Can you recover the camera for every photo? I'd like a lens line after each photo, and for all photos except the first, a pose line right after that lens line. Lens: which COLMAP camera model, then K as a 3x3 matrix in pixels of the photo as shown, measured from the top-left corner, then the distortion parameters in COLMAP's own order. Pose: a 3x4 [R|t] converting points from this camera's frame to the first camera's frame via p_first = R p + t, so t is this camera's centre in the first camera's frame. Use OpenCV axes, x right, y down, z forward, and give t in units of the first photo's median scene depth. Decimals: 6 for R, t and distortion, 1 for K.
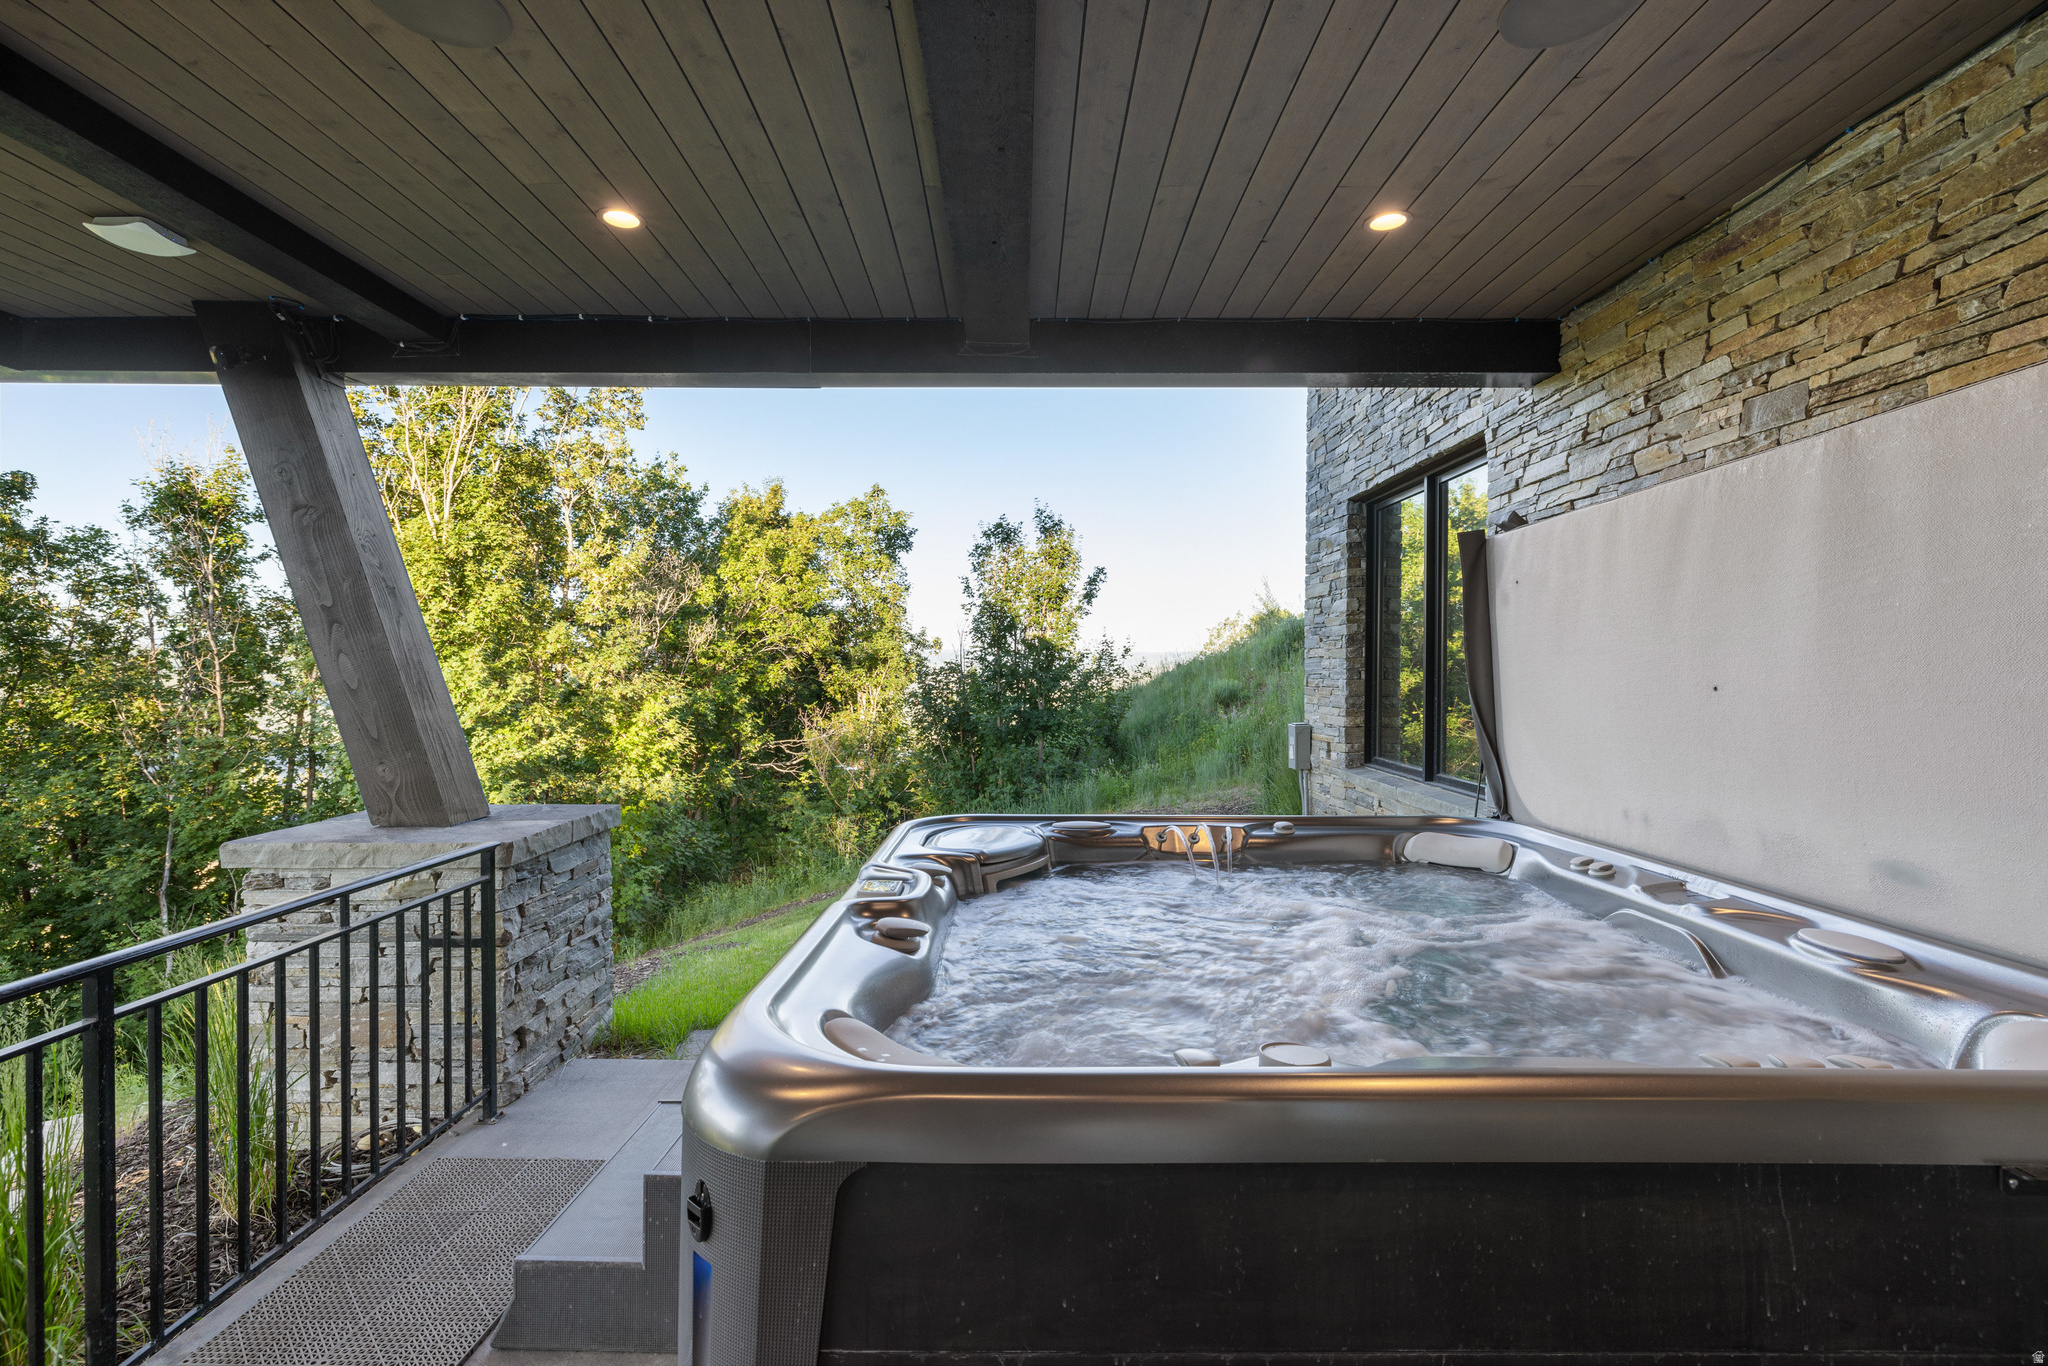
lens RADIAL K [[994.0, 0, 1023.9], [0, 994.0, 667.5], [0, 0, 1]] dist [0.004003, 0.000366]
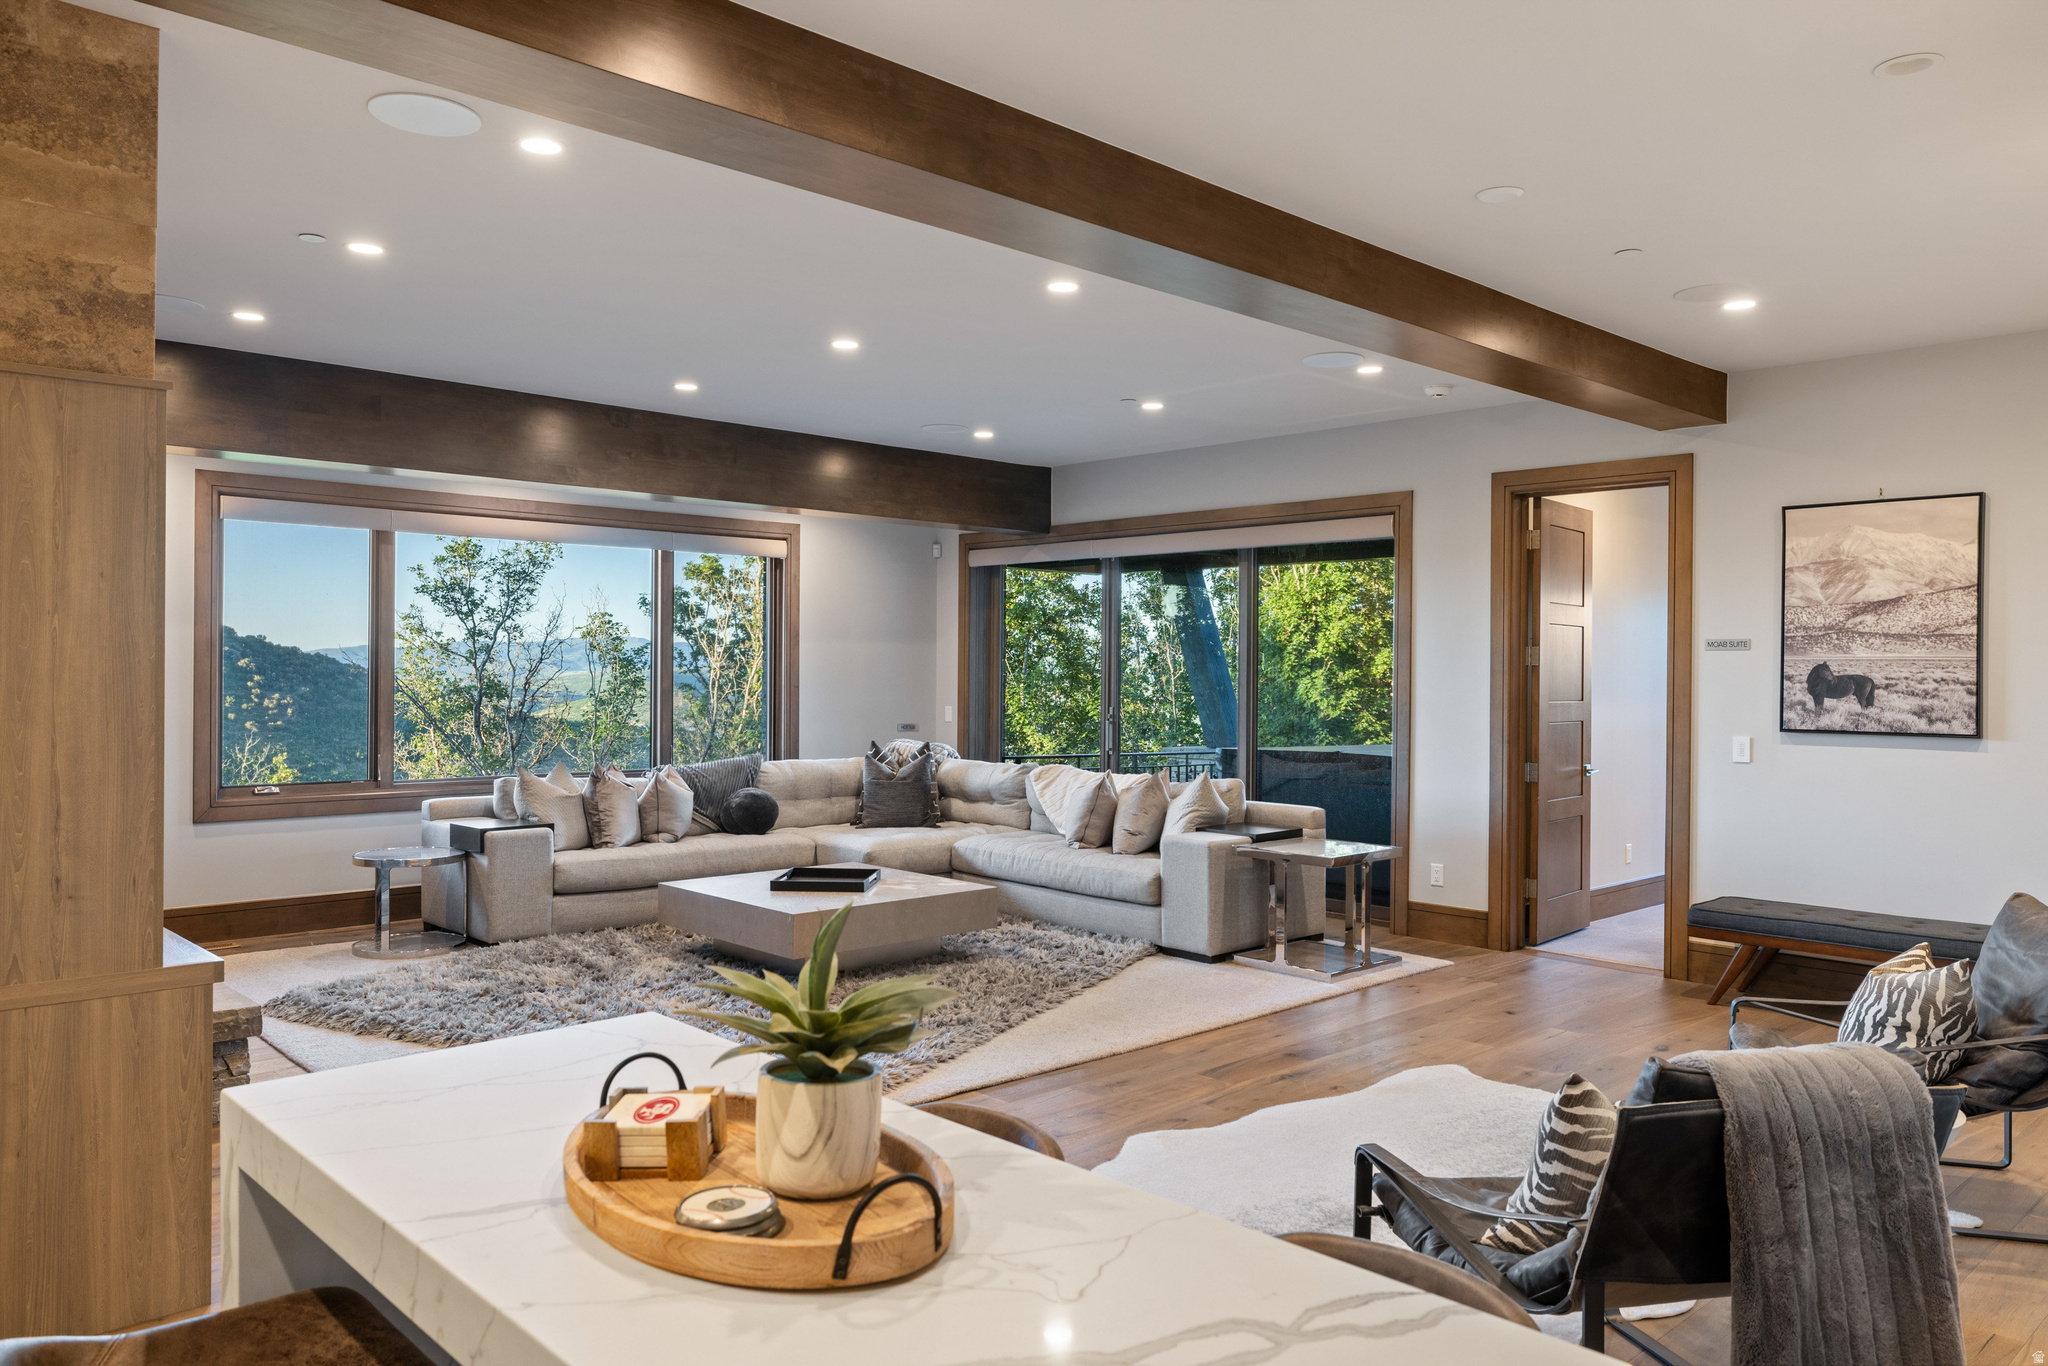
lens RADIAL K [[1411.5, 0, 1012.7], [0, 1411.5, 676.5], [0, 0, 1]] dist [0.002047, 0.002455]
pose [[0.694098, 0.003725, -0.719871, 0.528517], [-0.005858, 0.999983, -0.000473, -0.007026], [0.719857, 0.004545, 0.694107, -0.618025]]
